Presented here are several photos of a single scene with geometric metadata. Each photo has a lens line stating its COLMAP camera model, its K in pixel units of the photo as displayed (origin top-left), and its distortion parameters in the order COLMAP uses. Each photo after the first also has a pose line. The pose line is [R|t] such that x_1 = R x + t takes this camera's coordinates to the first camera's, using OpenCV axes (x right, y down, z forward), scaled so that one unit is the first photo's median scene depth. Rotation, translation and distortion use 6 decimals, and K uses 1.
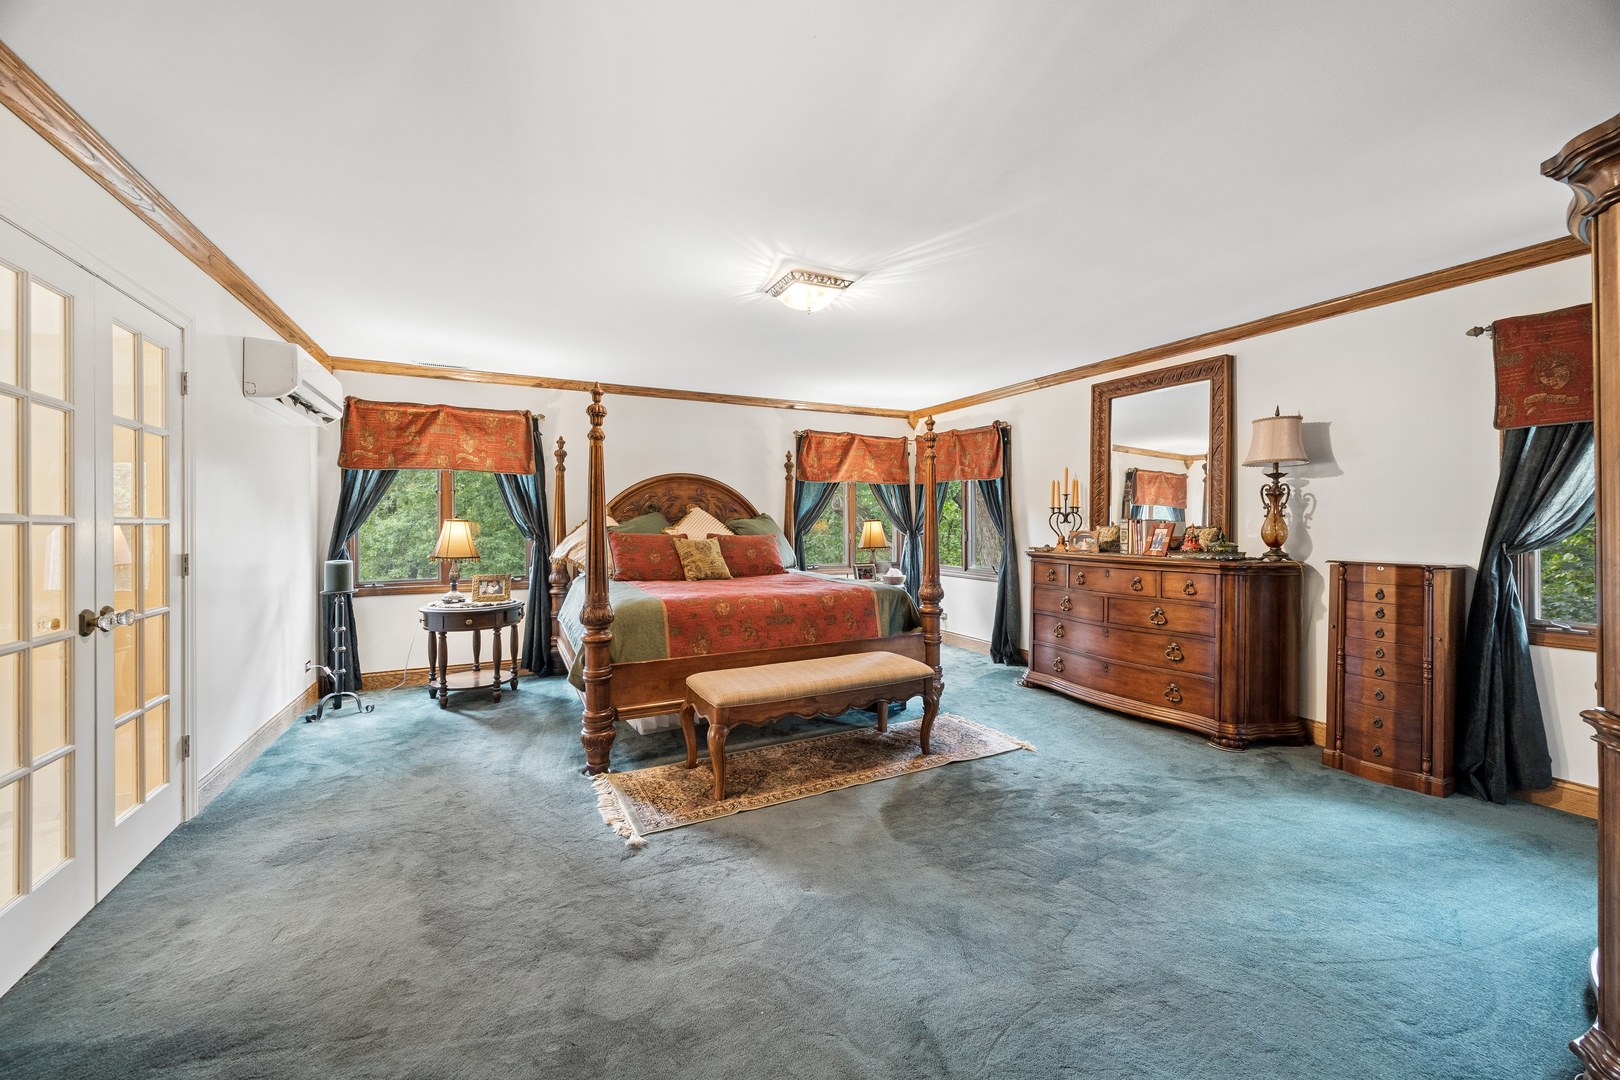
lens RADIAL K [[623.4, 0, 805.6], [0, 623.4, 525.9], [0, 0, 1]] dist [-0.001212, -0.000112]
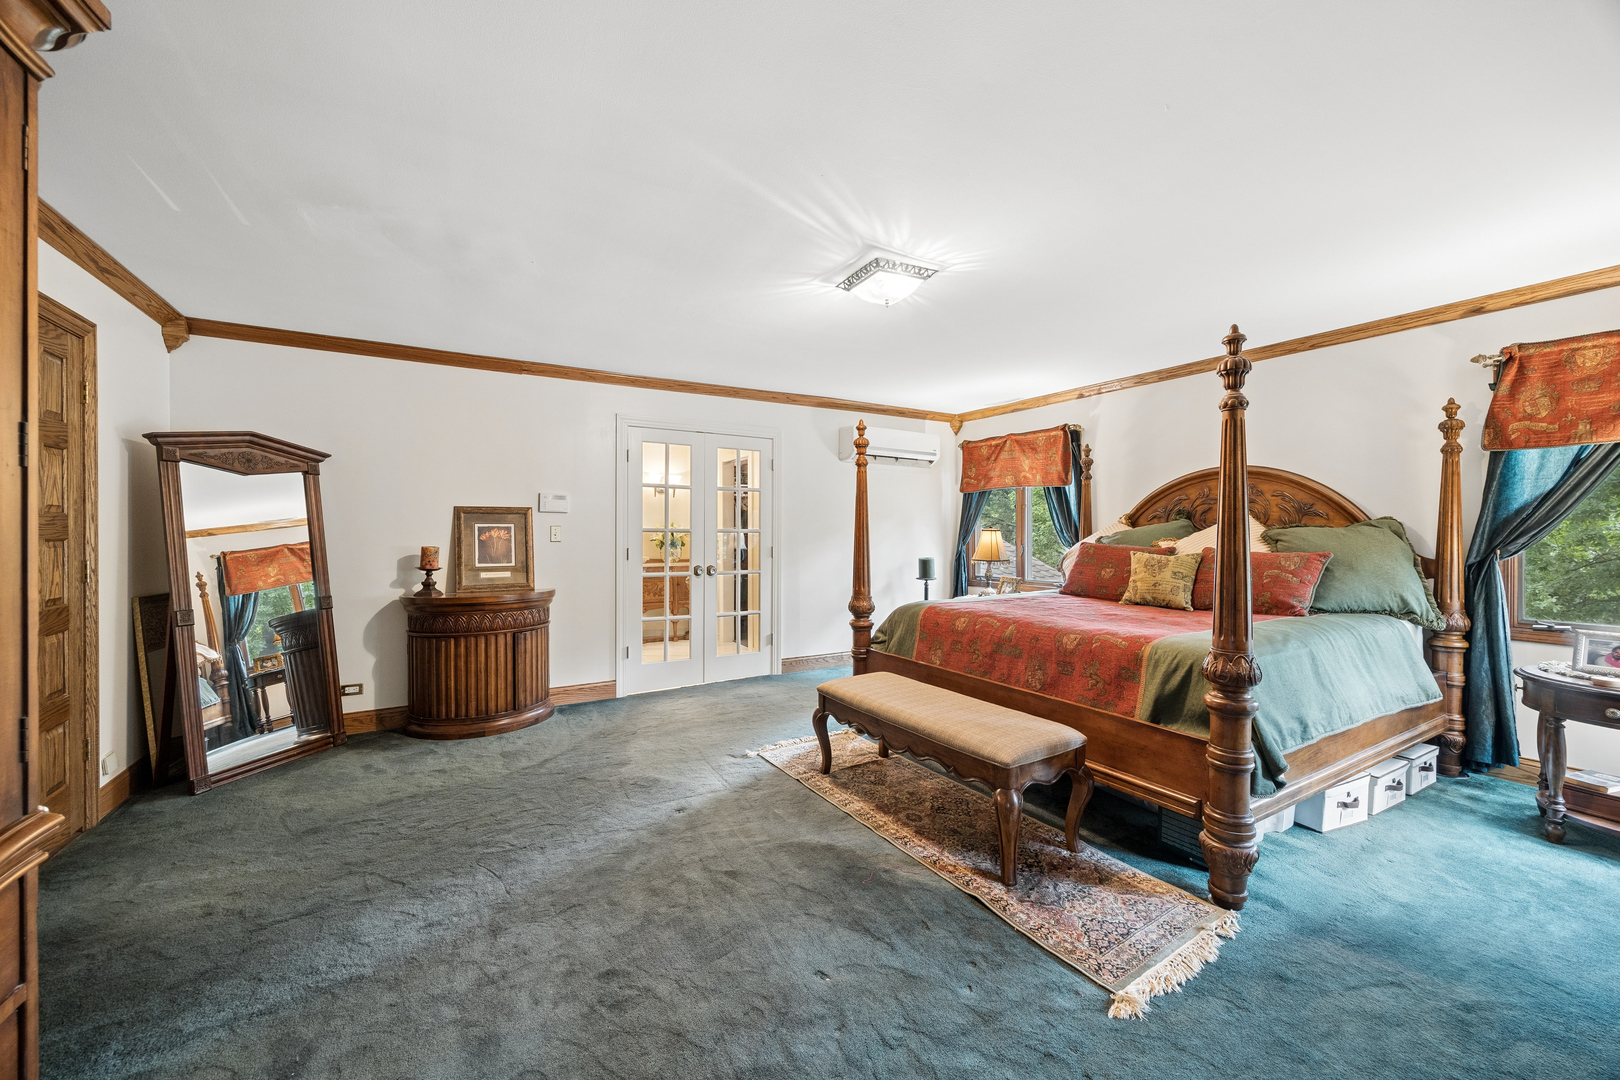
lens RADIAL K [[623.4, 0, 808.7], [0, 623.4, 536.7], [0, 0, 1]] dist [-0.001212, -0.000112]
pose [[0.070780, 0.009667, -0.997445, 0.604488], [-0.007078, 0.999933, 0.009189, -0.003956], [0.997467, 0.006410, 0.070844, 0.536520]]
